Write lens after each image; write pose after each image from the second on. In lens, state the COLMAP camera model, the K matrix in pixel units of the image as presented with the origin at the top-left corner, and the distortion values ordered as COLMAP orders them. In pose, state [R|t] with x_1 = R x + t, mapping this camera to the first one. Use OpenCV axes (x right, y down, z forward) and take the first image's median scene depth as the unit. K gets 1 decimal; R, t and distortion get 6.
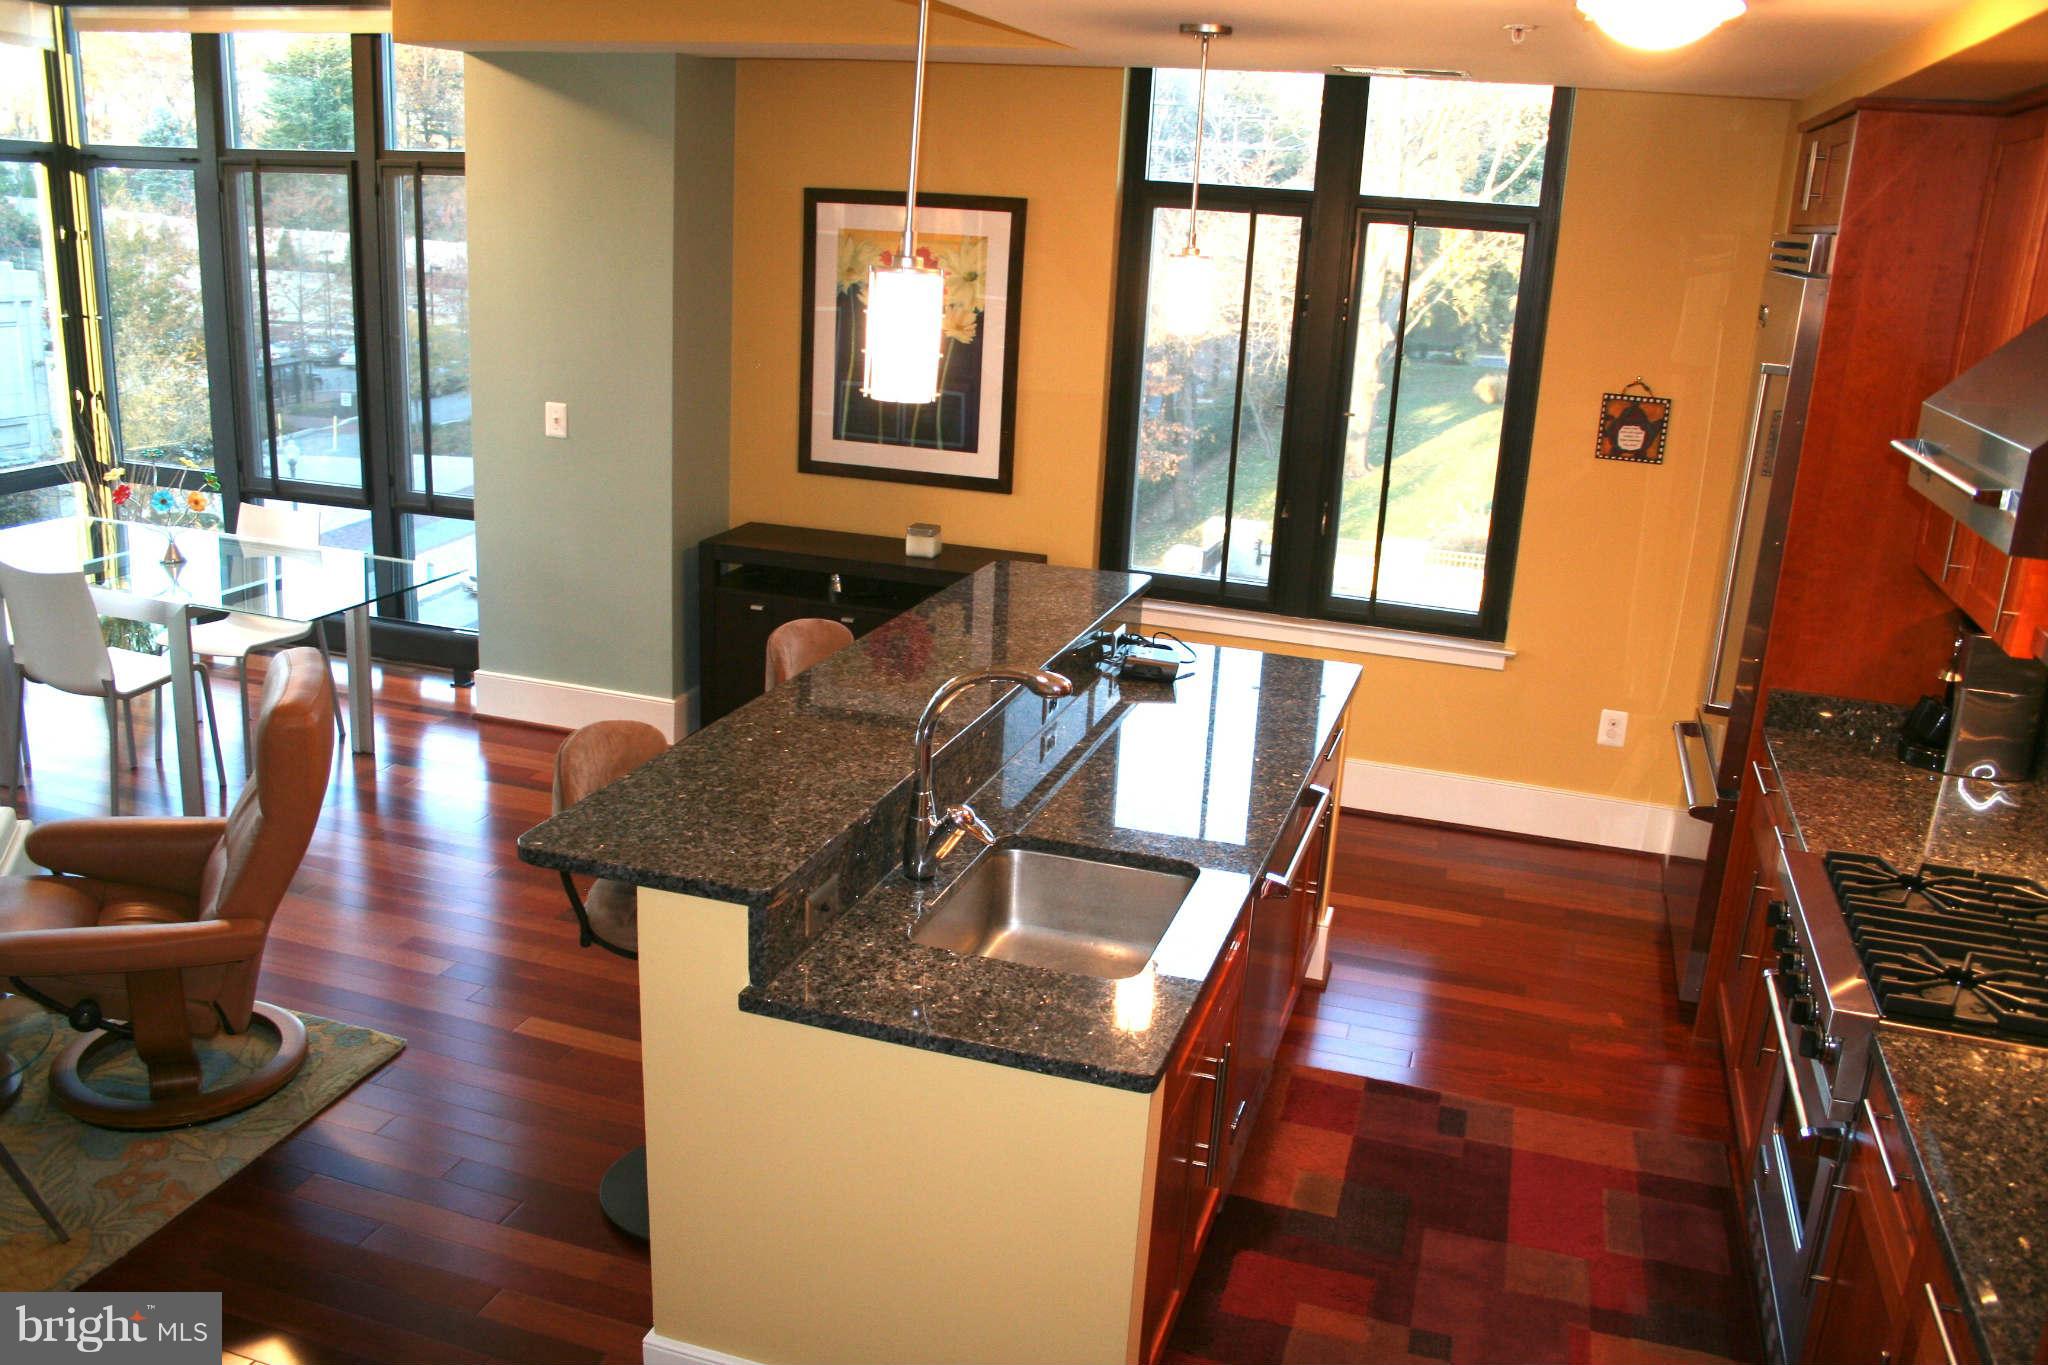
lens RADIAL K [[1699.9, 0, 1014.0], [0, 1699.9, 696.1], [0, 0, 1]] dist [-0.158327, 0.141828]
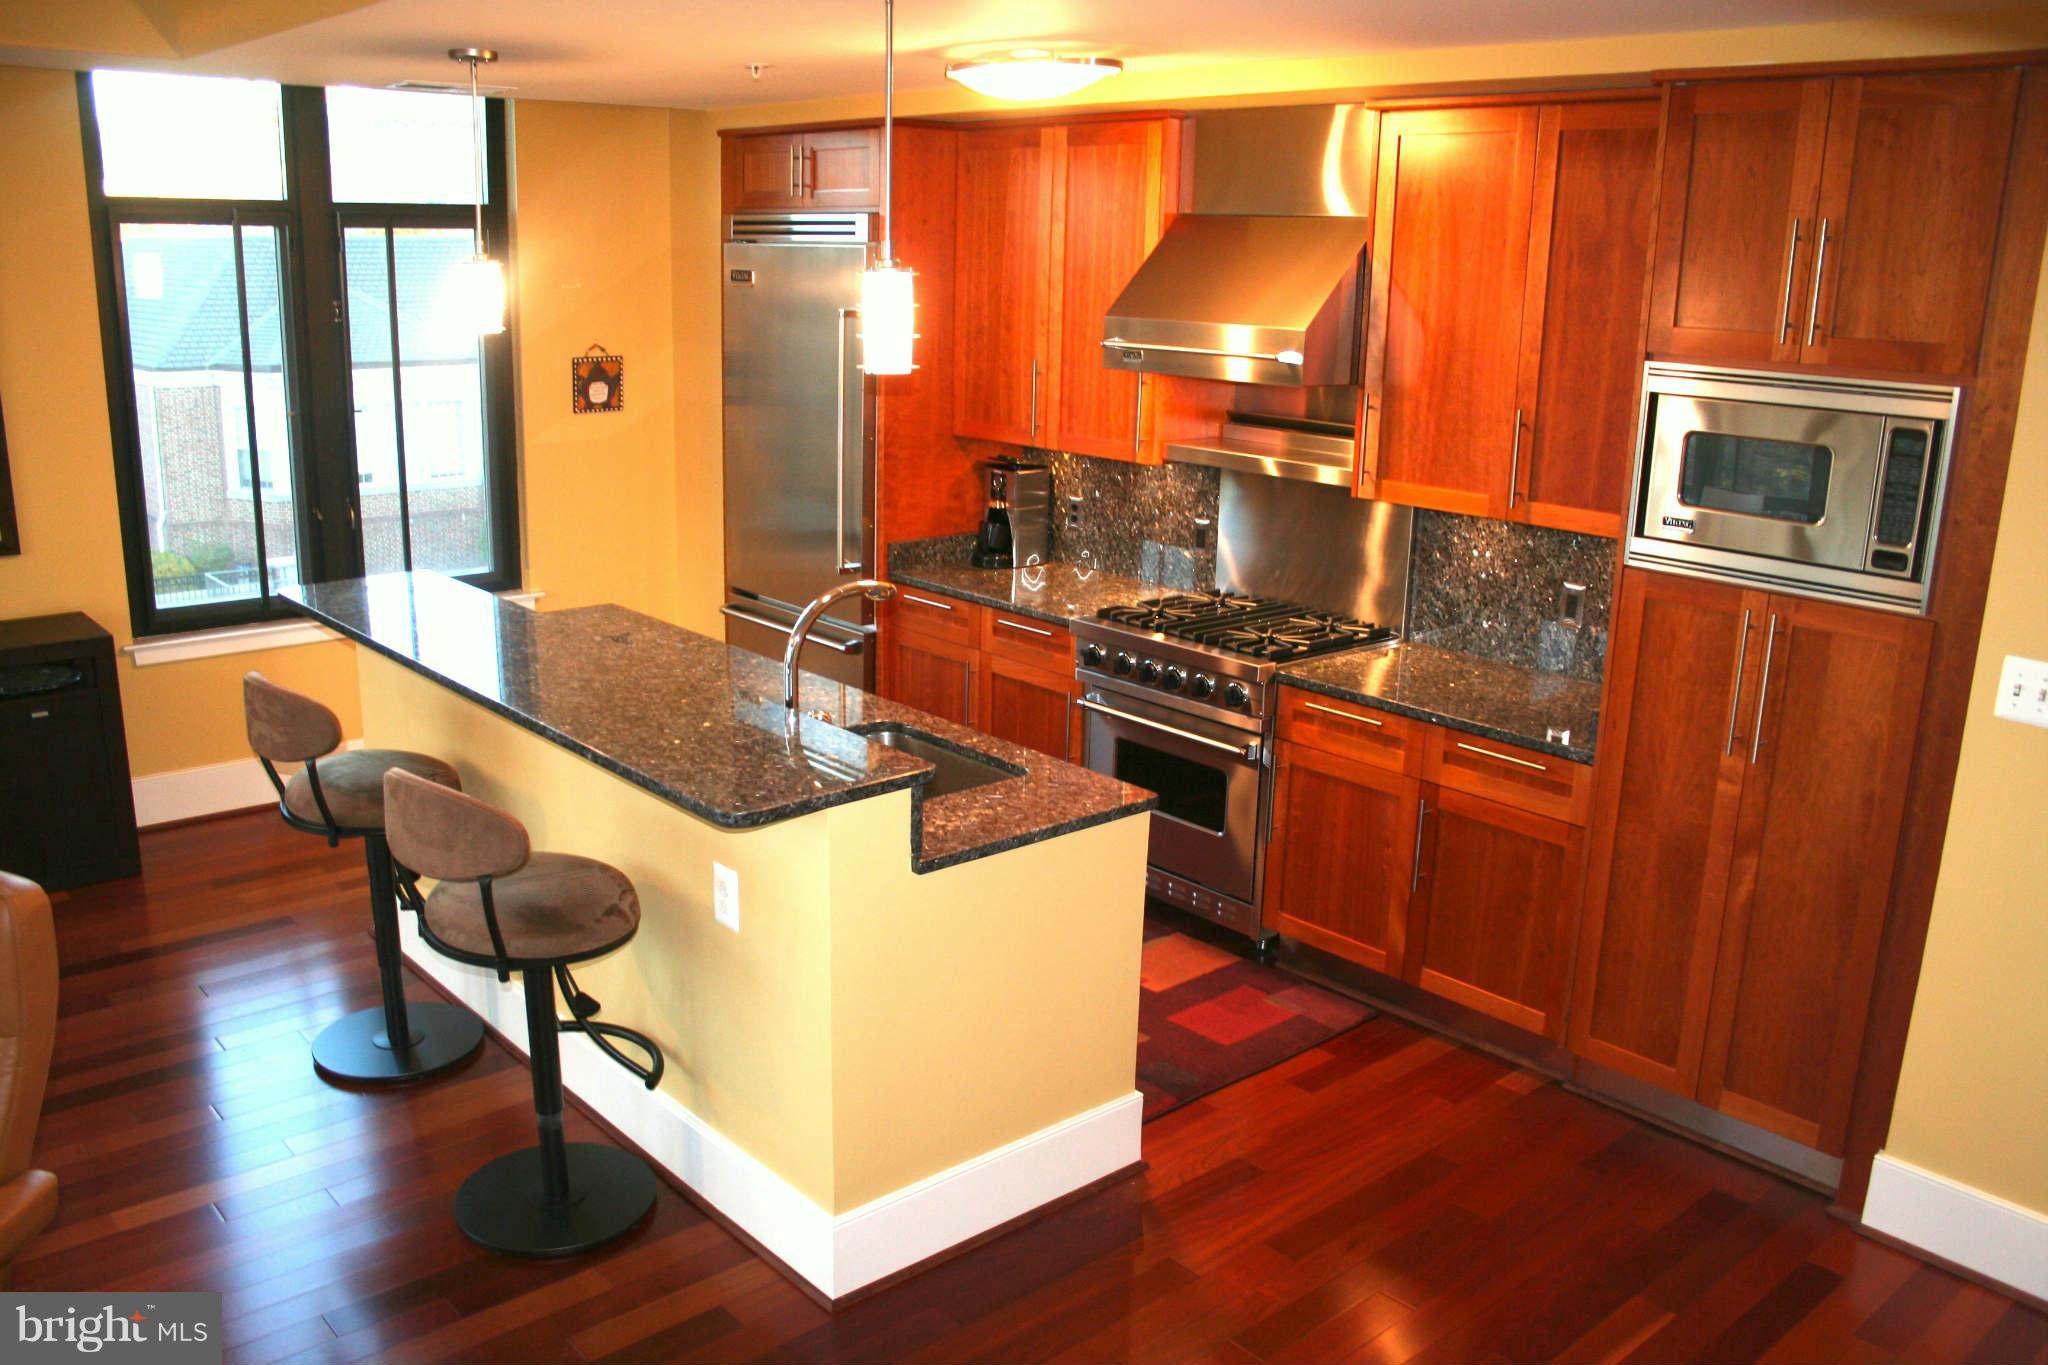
lens RADIAL K [[1699.9, 0, 1014.0], [0, 1699.9, 696.1], [0, 0, 1]] dist [-0.158327, 0.141828]
pose [[0.511010, -0.258873, 0.819667, -0.483701], [0.249397, 0.957206, 0.146828, -0.045559], [-0.822599, 0.129392, 0.553704, 0.108302]]
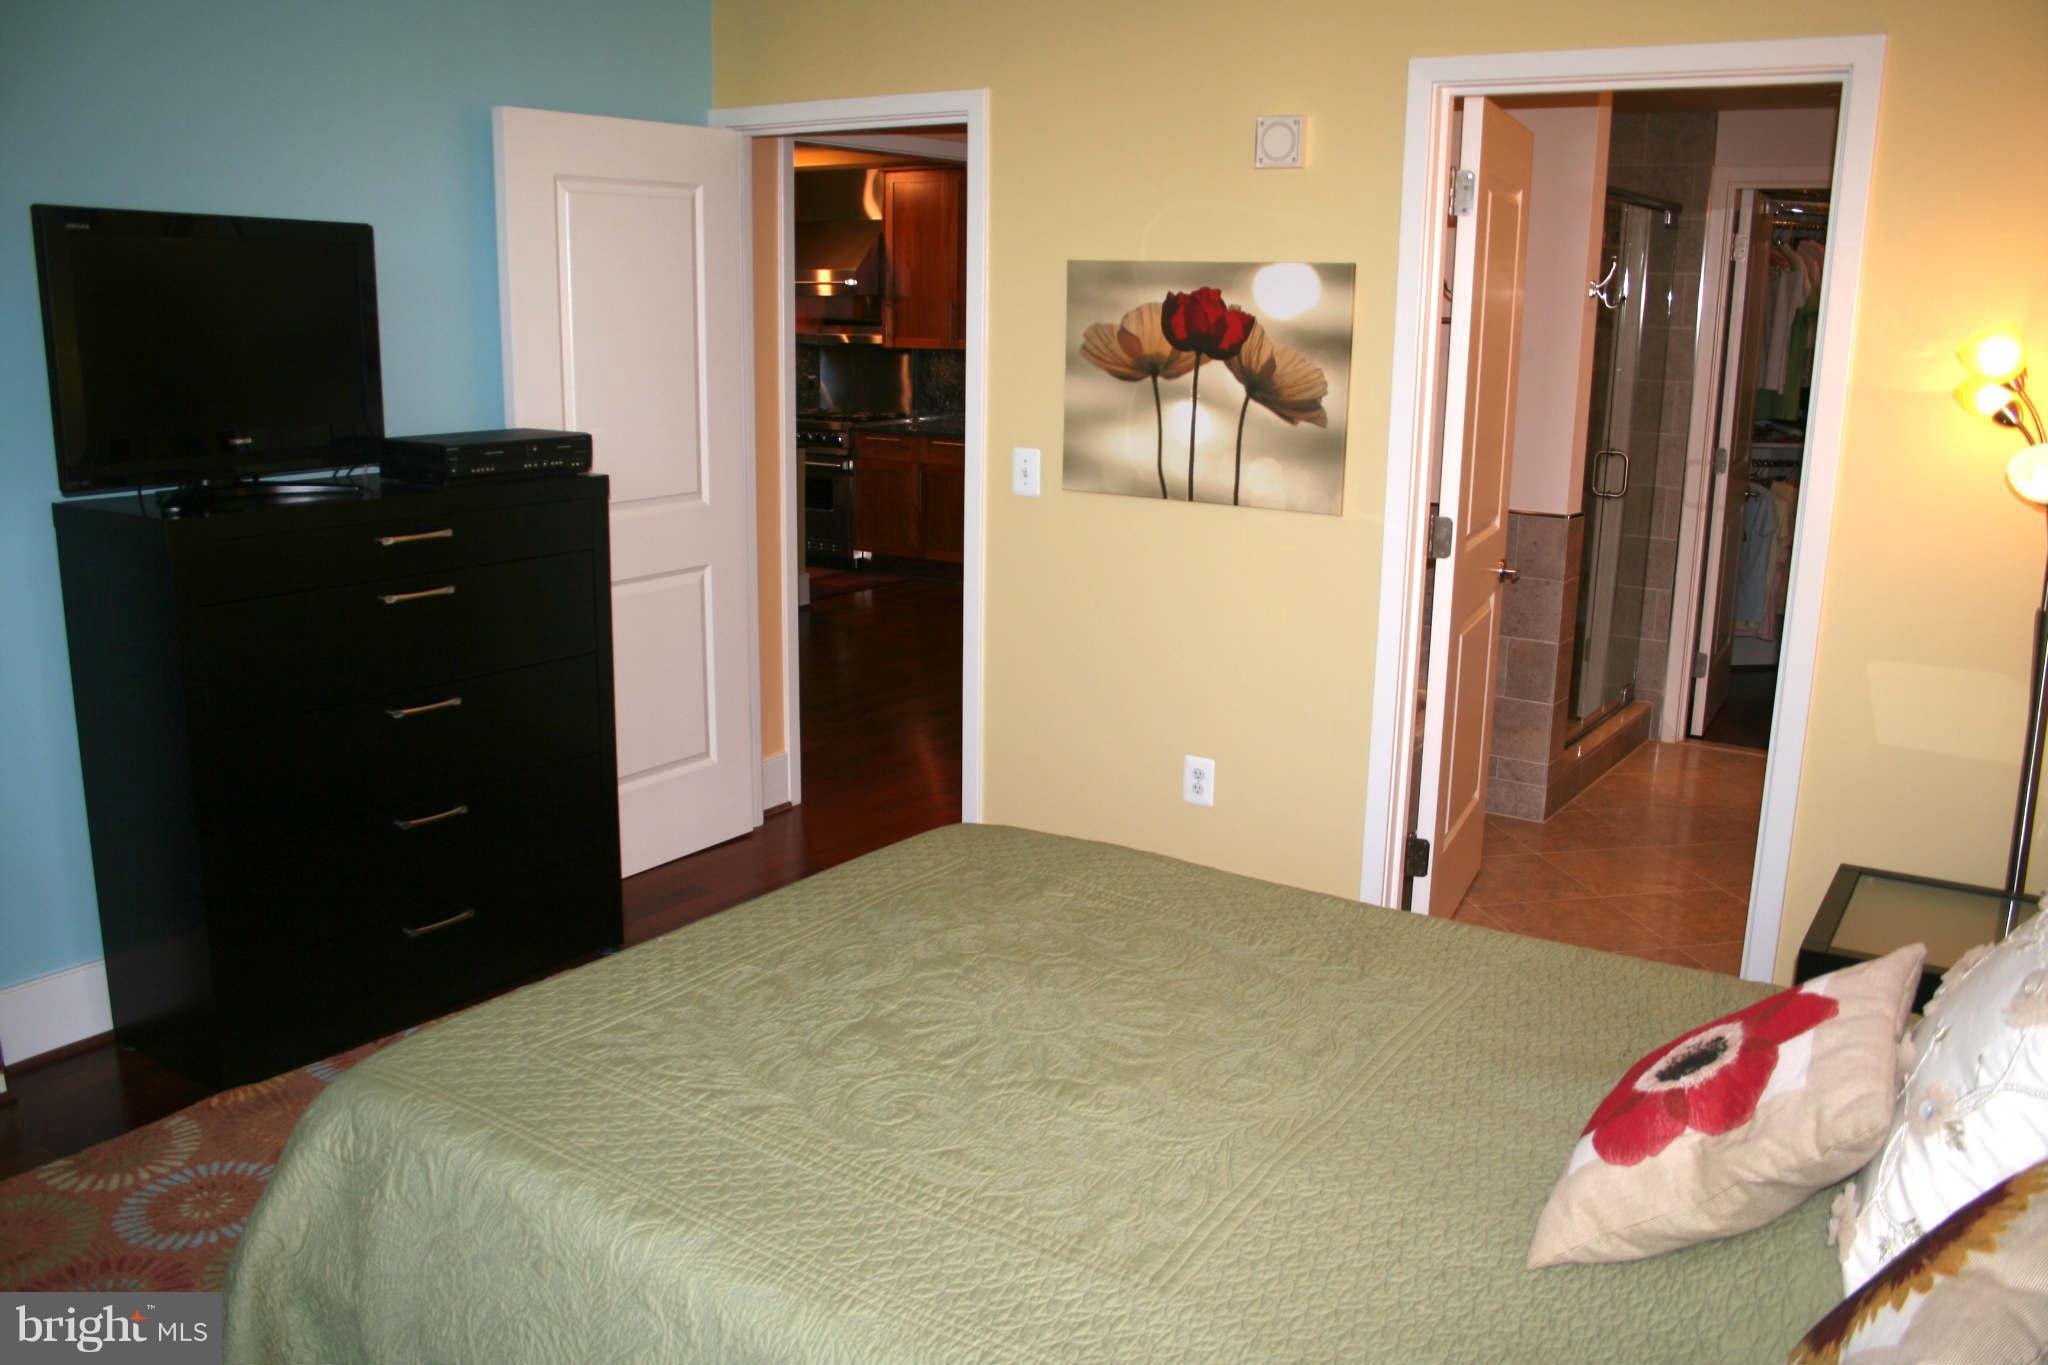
lens RADIAL K [[1699.9, 0, 1014.0], [0, 1699.9, 696.1], [0, 0, 1]] dist [-0.158327, 0.141828]
pose [[0.267988, -0.257263, 0.928439, -1.399638], [0.276619, 0.943658, 0.181635, 0.081608], [-0.922857, 0.208148, 0.324053, -0.209559]]
